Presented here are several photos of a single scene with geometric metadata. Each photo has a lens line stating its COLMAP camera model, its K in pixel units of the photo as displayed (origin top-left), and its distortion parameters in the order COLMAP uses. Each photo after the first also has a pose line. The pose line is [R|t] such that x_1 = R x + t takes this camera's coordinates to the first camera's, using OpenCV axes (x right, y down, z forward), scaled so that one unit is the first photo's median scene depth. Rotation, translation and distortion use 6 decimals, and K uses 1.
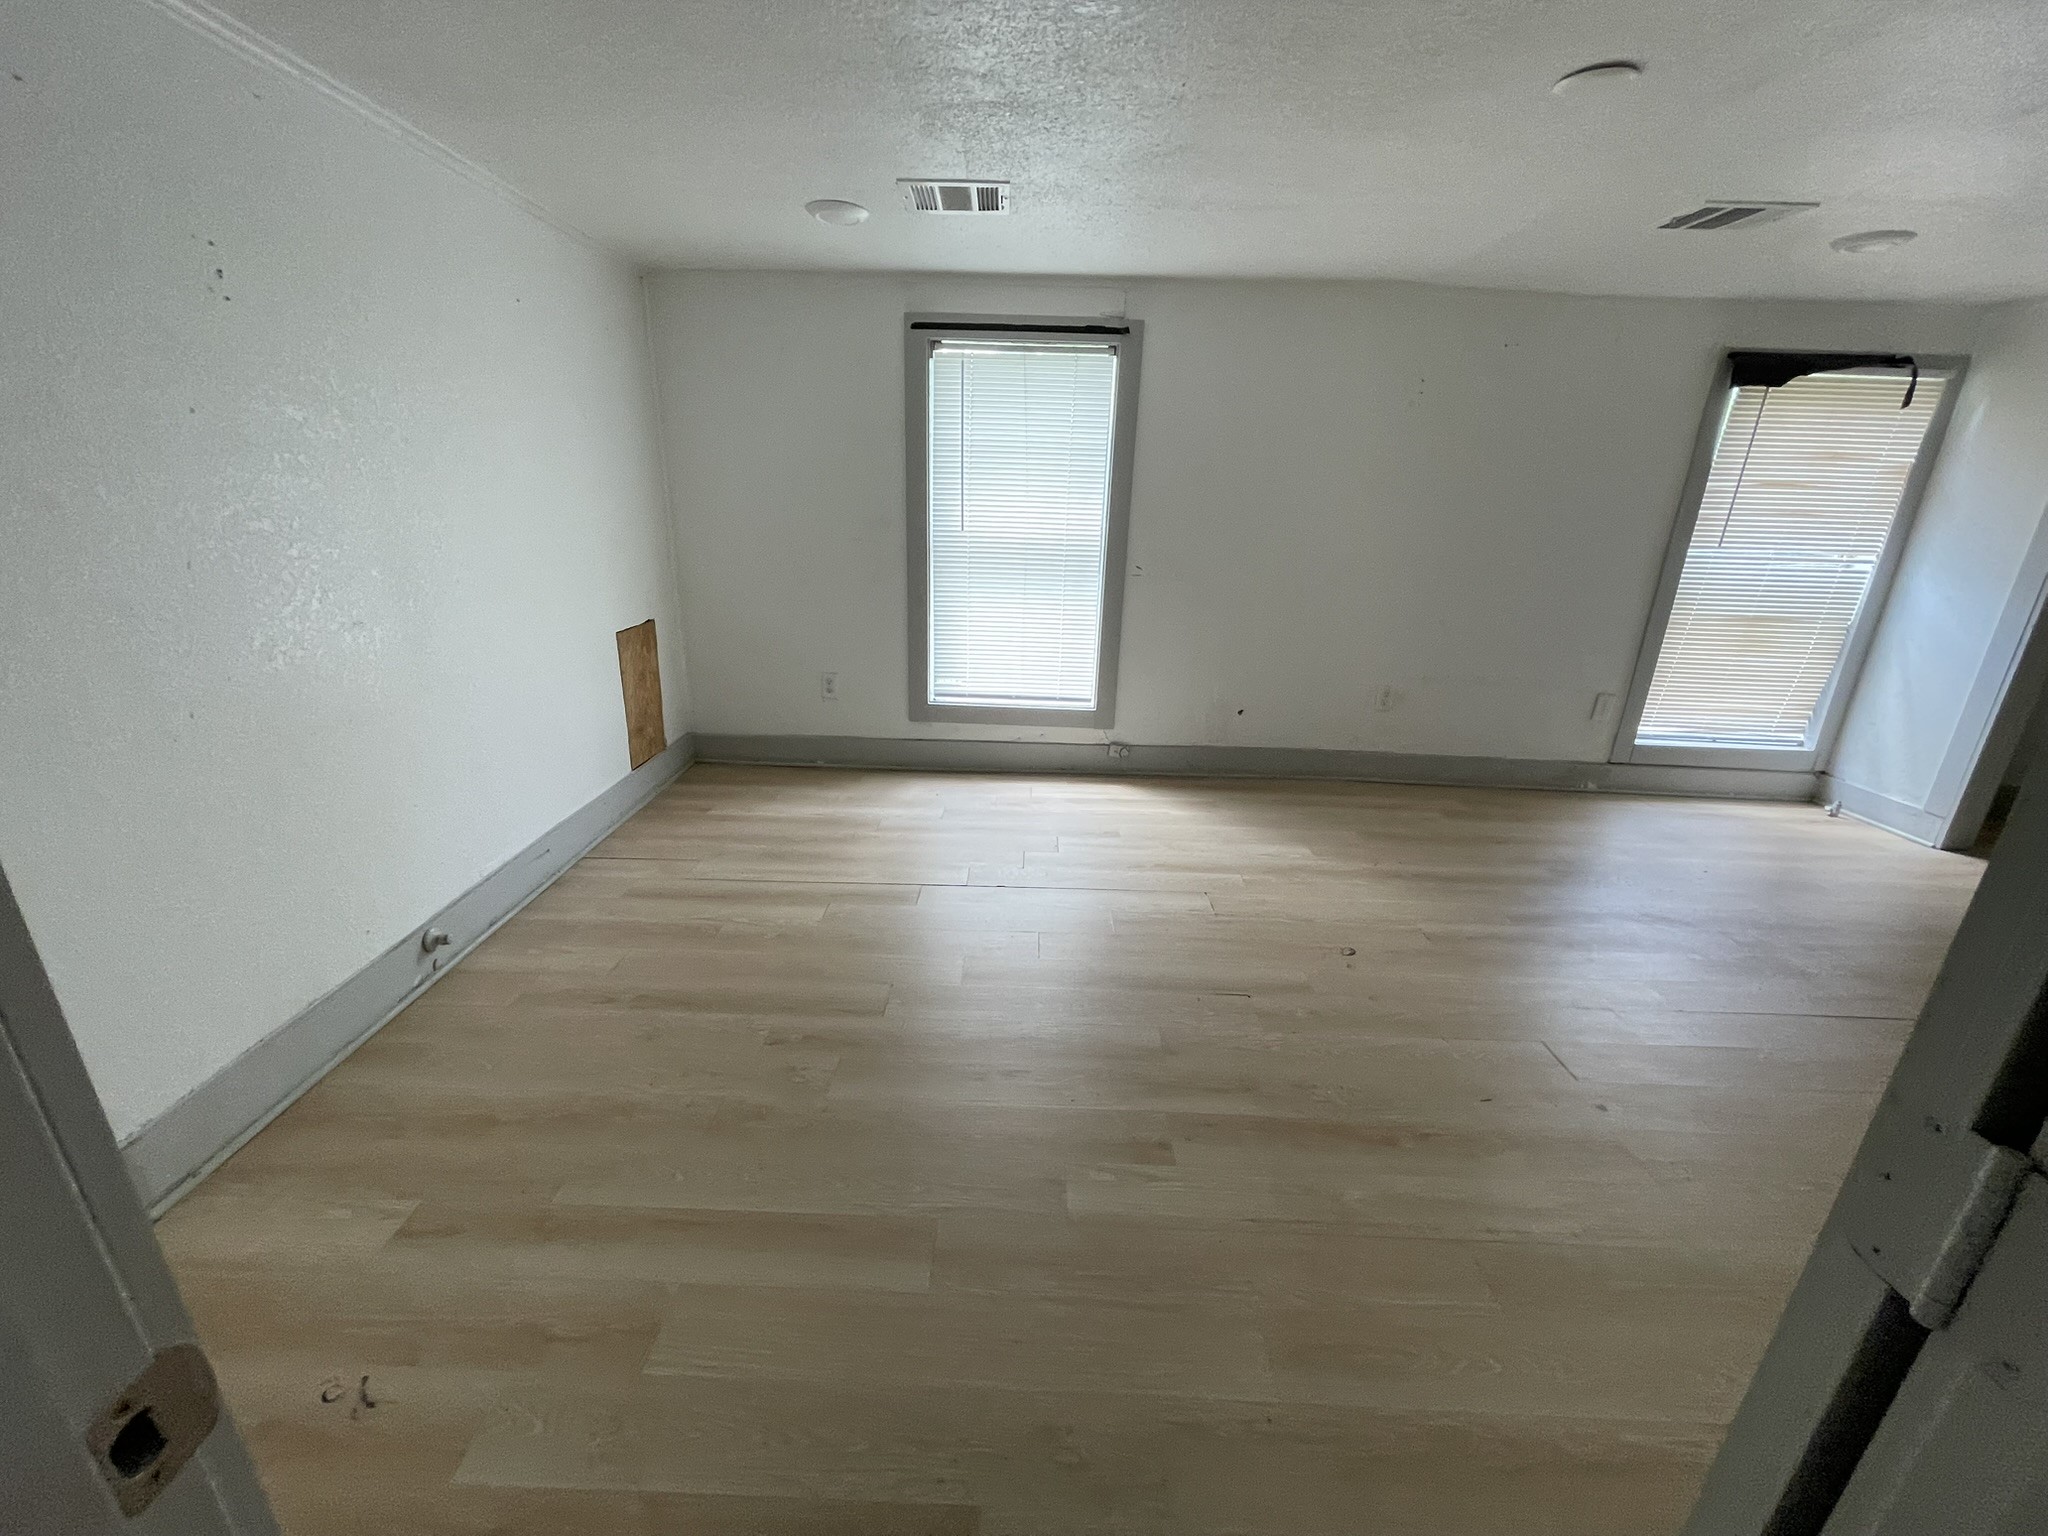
lens RADIAL K [[831.3, 0, 1002.6], [0, 831.3, 785.8], [0, 0, 1]] dist [-0.000572, 0.000277]
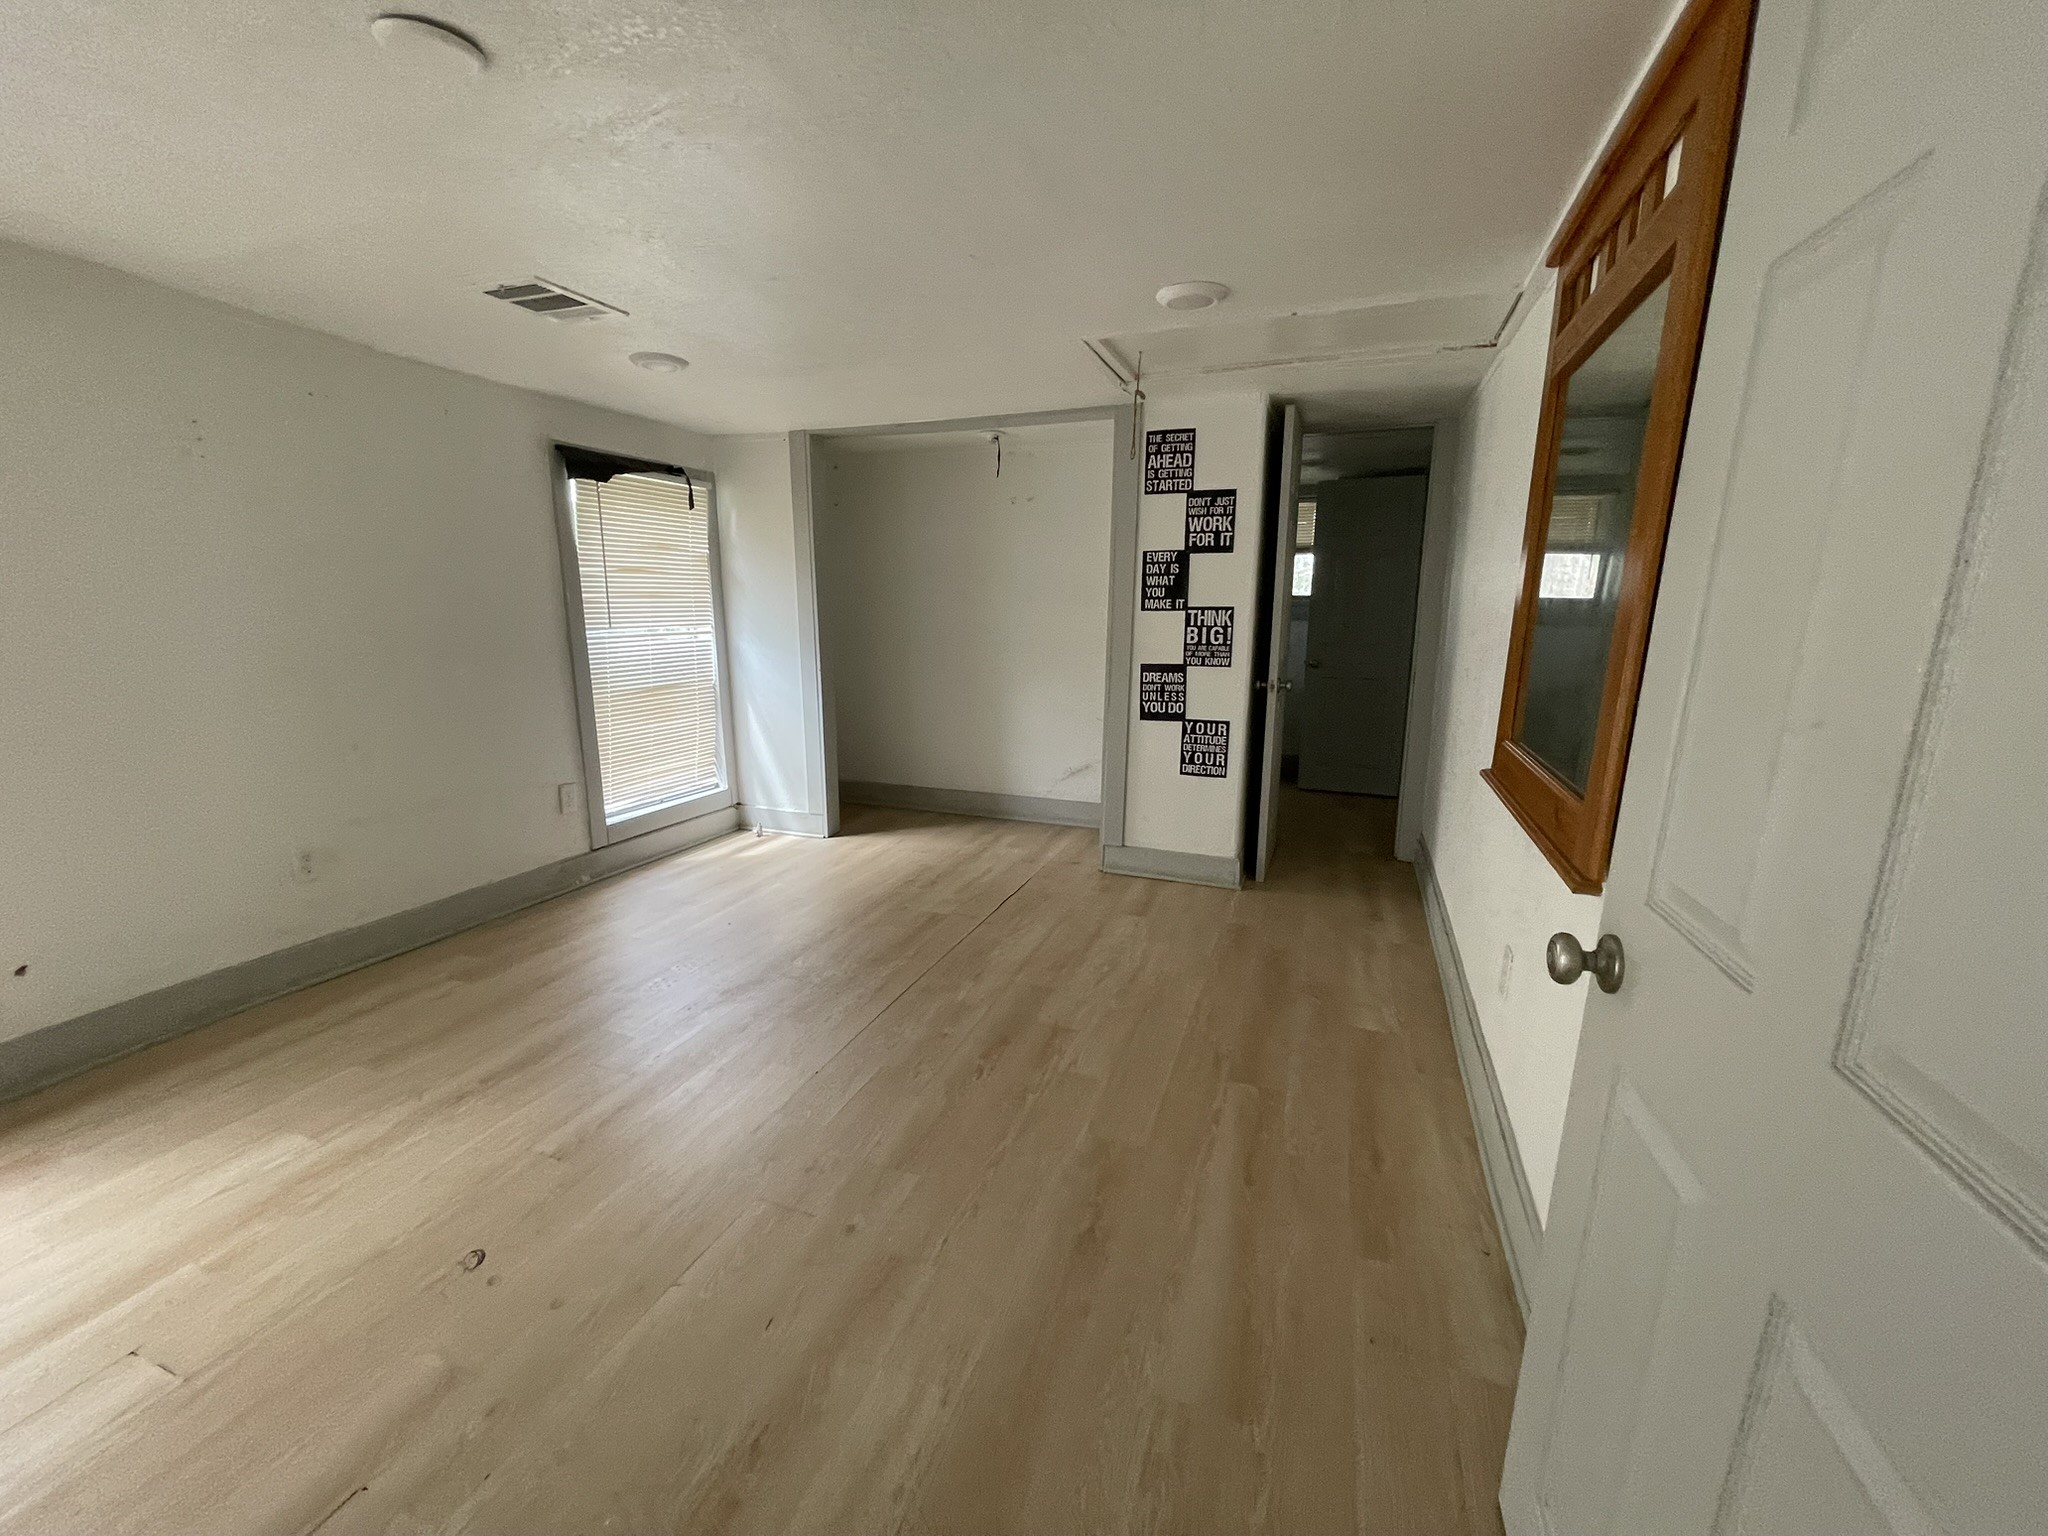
lens RADIAL K [[831.3, 0, 1012.6], [0, 831.3, 773.4], [0, 0, 1]] dist [-0.000572, 0.000277]
pose [[0.321019, -0.222557, 0.920552, 0.027618], [0.317222, 0.941118, 0.116906, -0.086391], [-0.892366, 0.254490, 0.372717, 0.231243]]
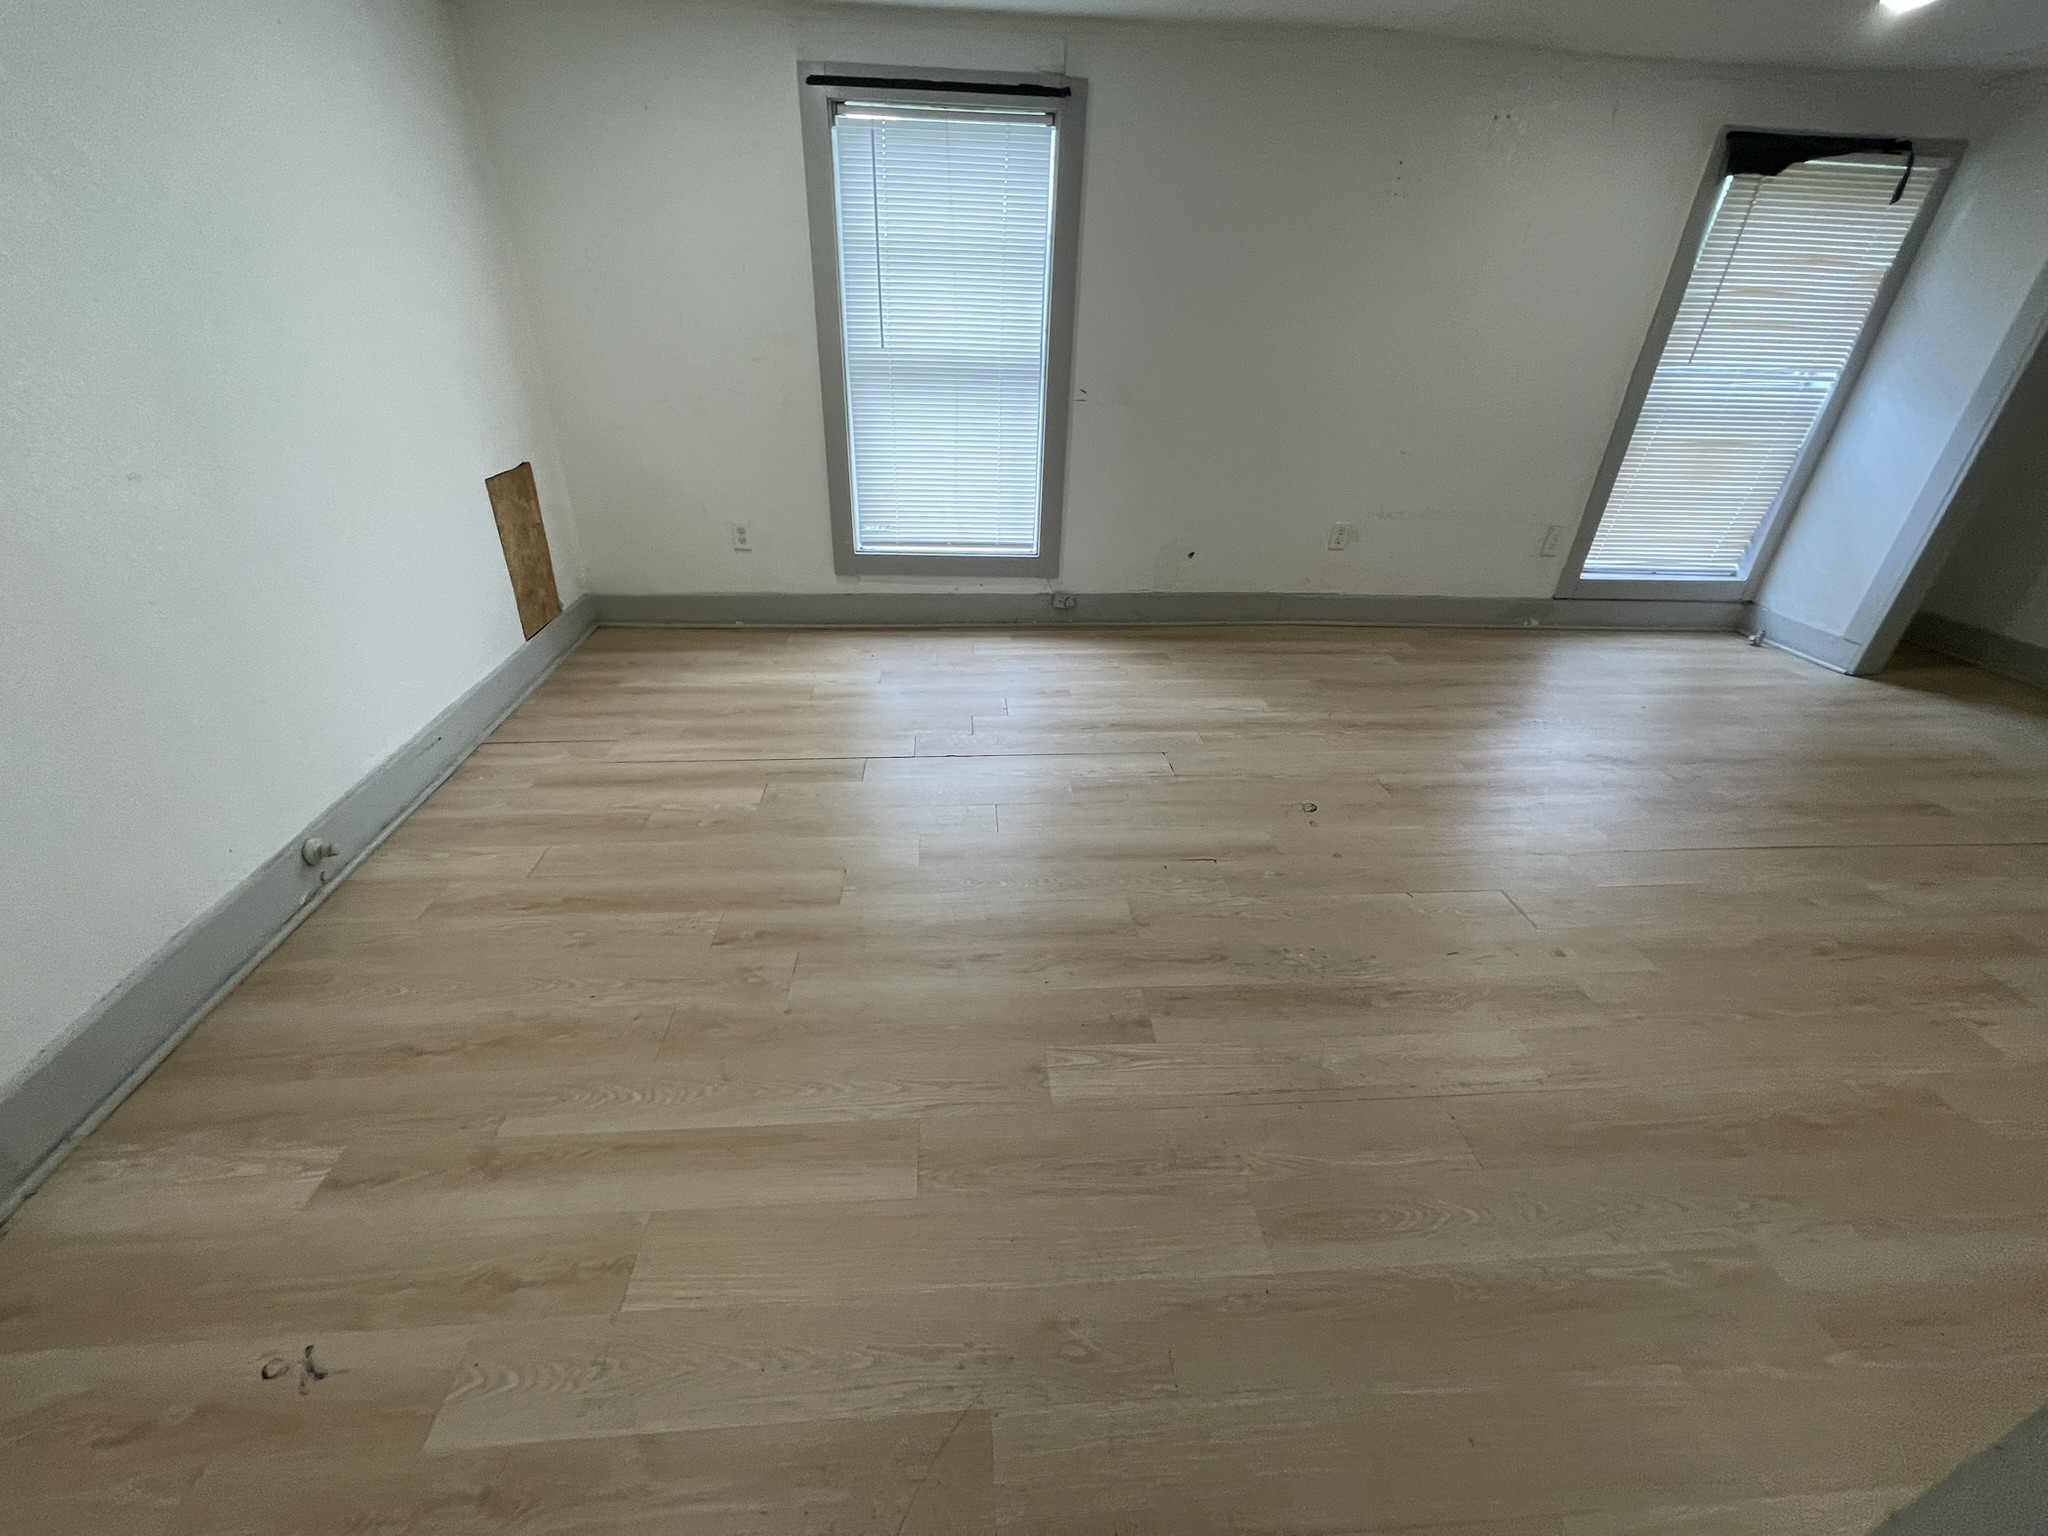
lens RADIAL K [[831.3, 0, 1003.8], [0, 831.3, 783.0], [0, 0, 1]] dist [-0.000572, 0.000277]
pose [[0.995152, -0.049178, 0.085173, -0.023017], [0.032885, 0.982546, 0.183090, -0.018060], [-0.092690, -0.179401, 0.979400, 0.062829]]
